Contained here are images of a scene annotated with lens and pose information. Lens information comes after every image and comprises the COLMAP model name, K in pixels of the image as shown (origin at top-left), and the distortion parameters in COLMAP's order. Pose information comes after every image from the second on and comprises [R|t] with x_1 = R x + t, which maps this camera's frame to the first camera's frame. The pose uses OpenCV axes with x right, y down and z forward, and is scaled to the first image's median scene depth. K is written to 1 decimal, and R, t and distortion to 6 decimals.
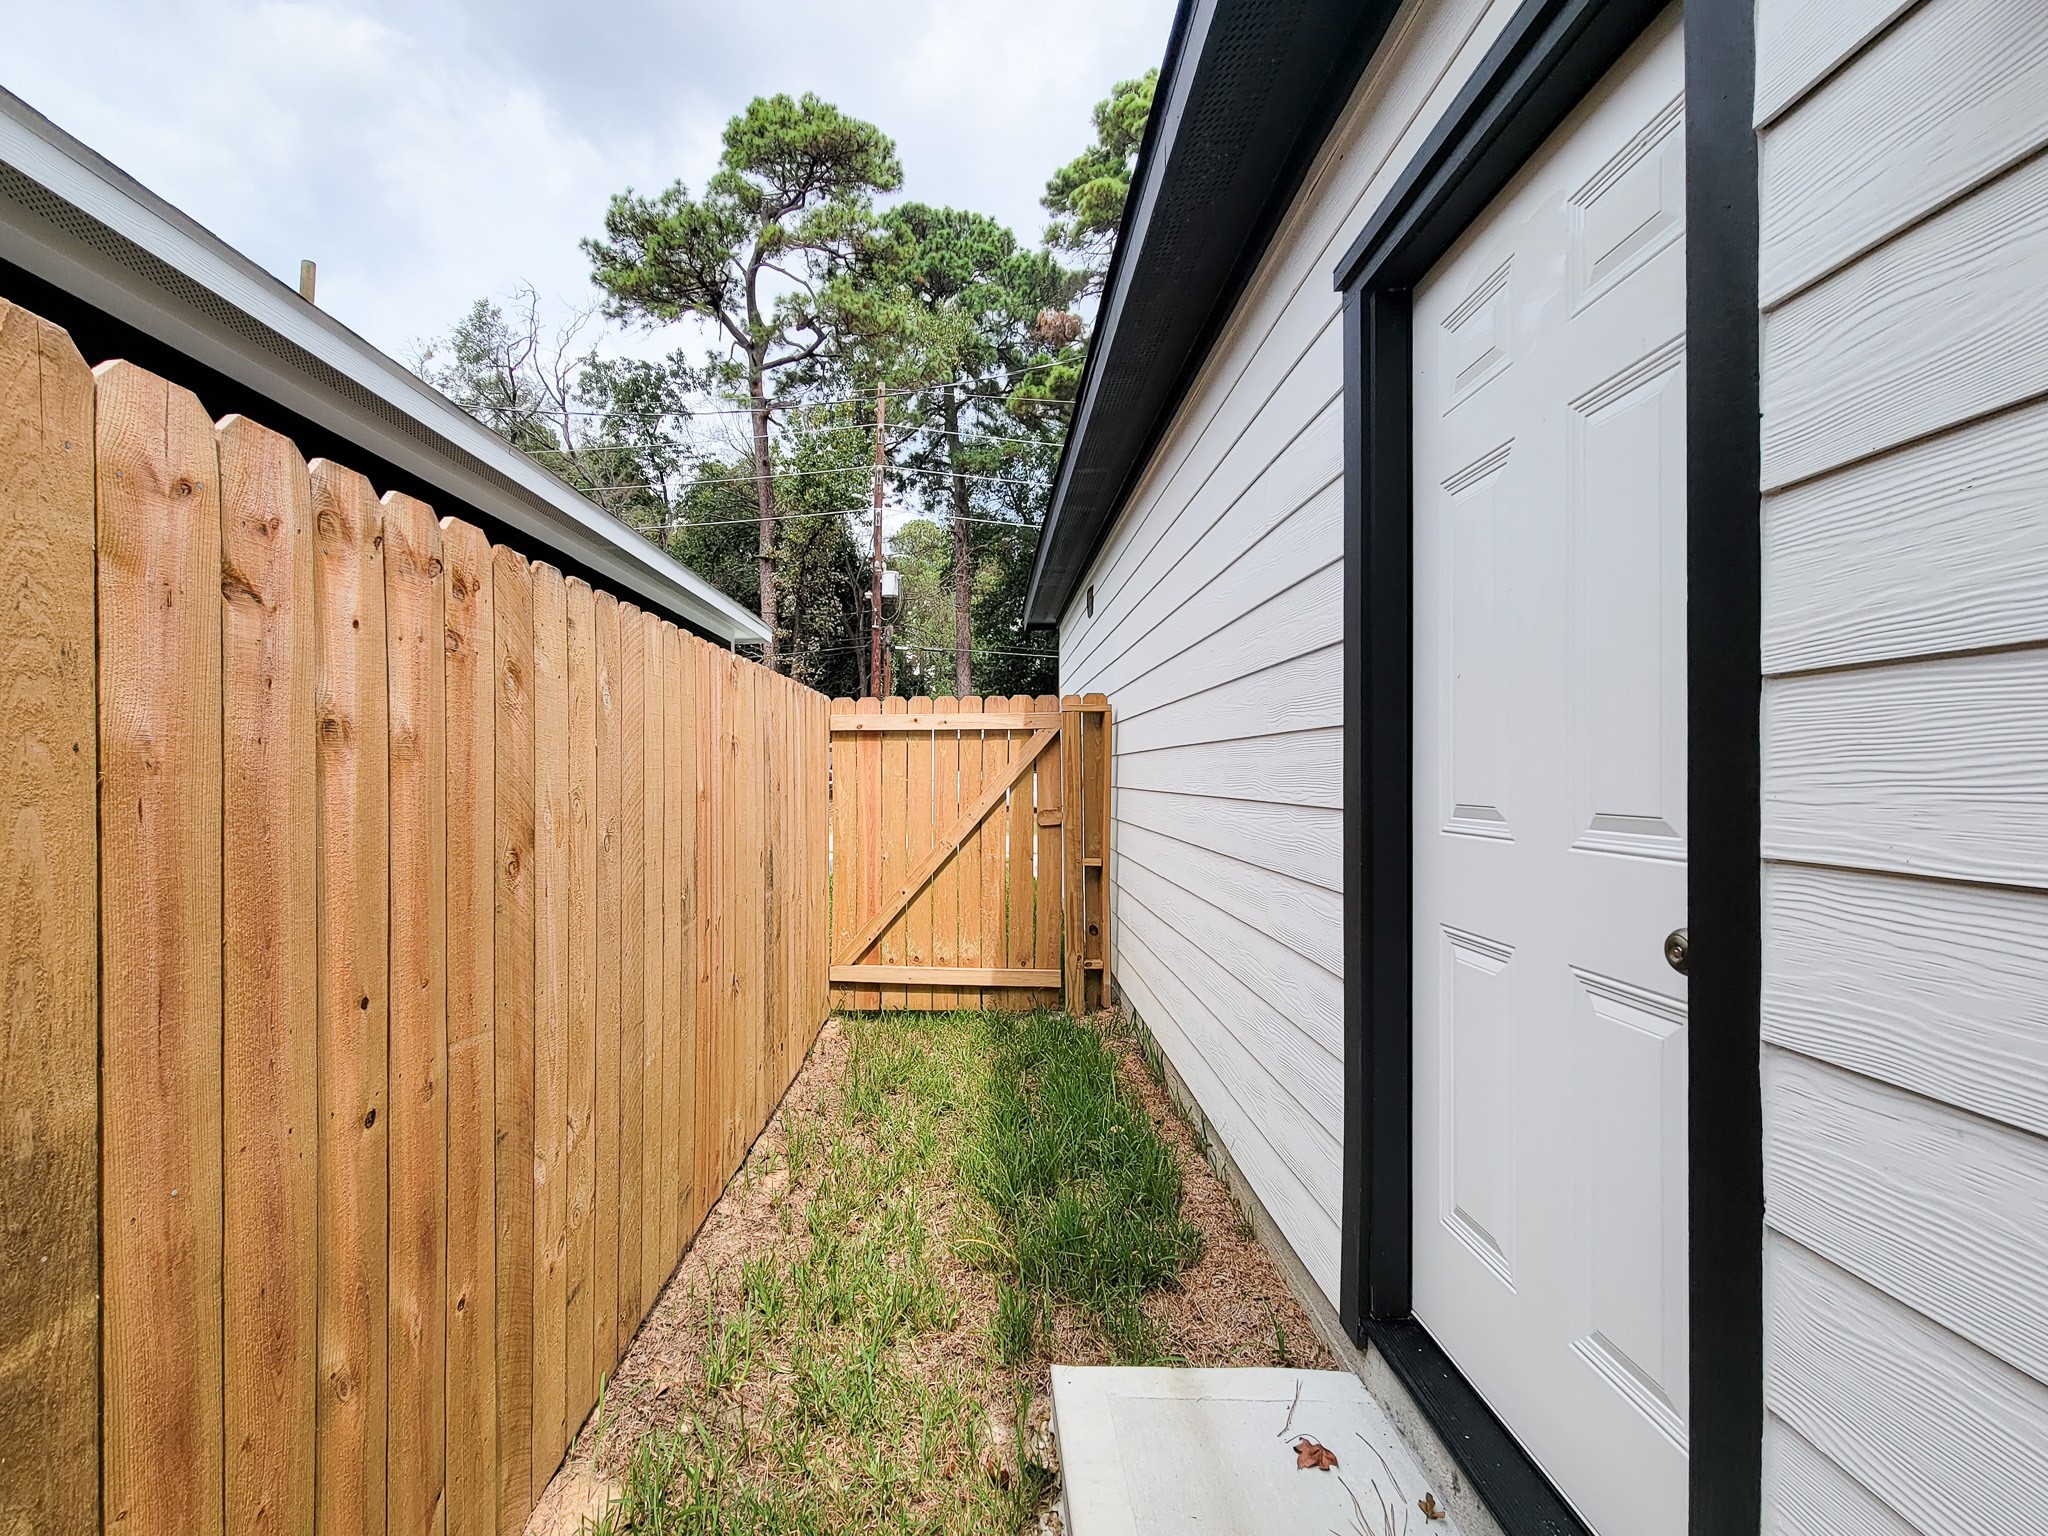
lens RADIAL K [[849.8, 0, 1022.4], [0, 849.8, 774.1], [0, 0, 1]] dist [0.001000, -0.000574]
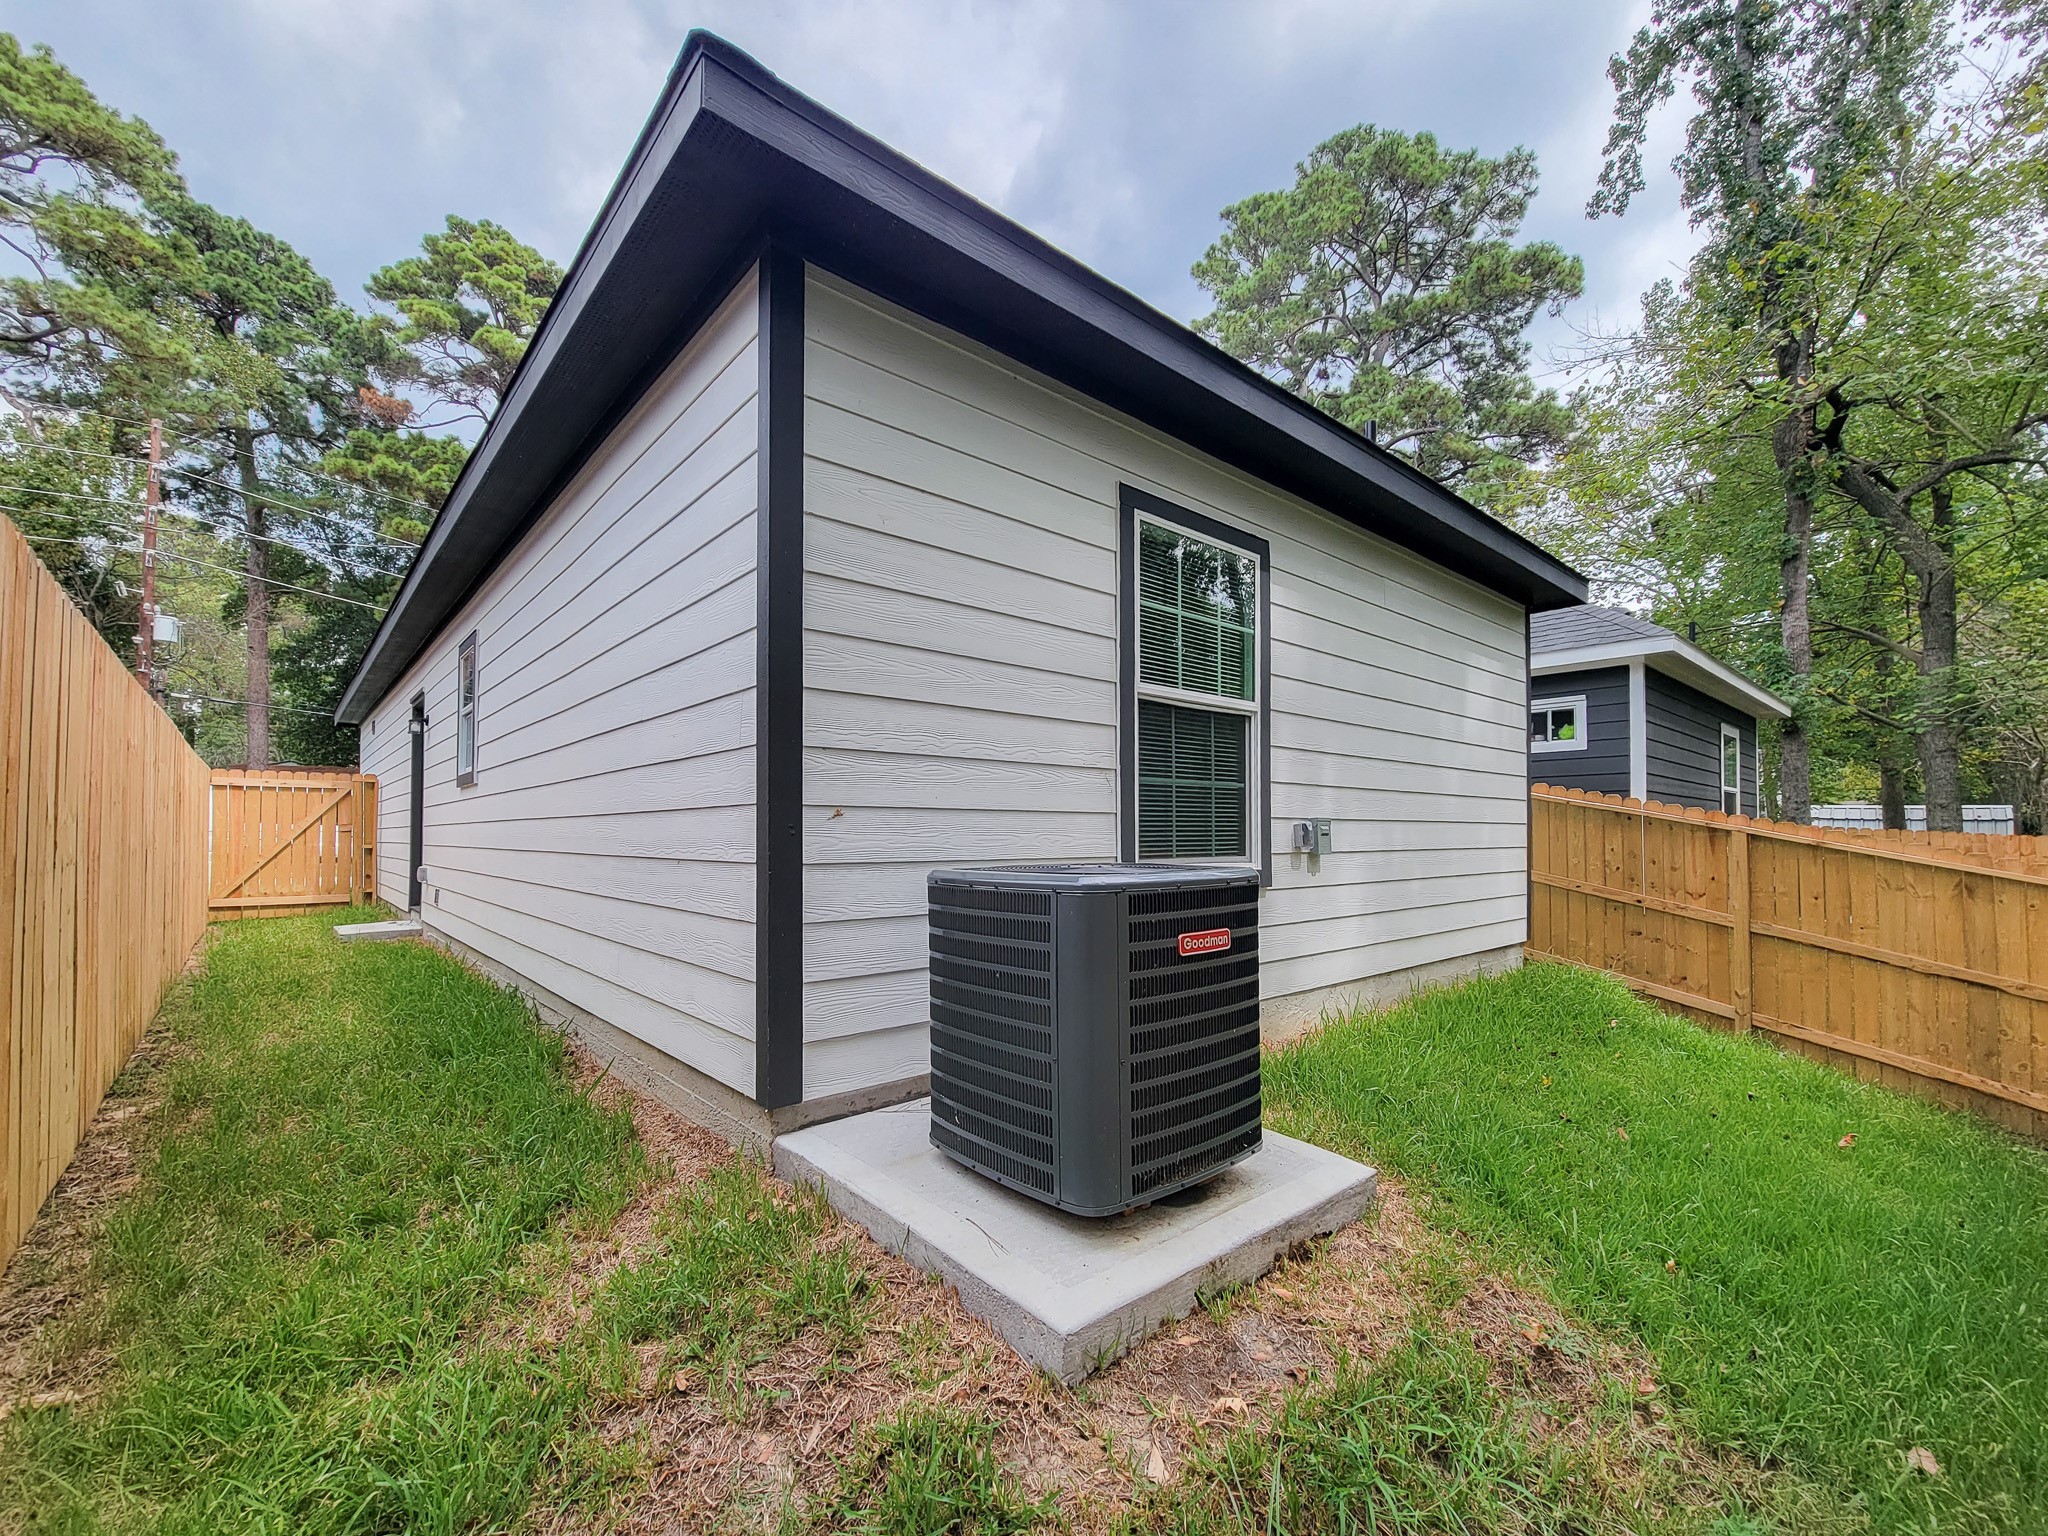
lens RADIAL K [[859.1, 0, 1029.9], [0, 859.1, 840.3], [0, 0, 1]] dist [0.002596, -0.005477]
pose [[0.781126, 0.004873, 0.624354, 0.004481], [-0.003197, 0.999988, -0.003805, 0.013205], [-0.624365, 0.000976, 0.781132, -0.290261]]
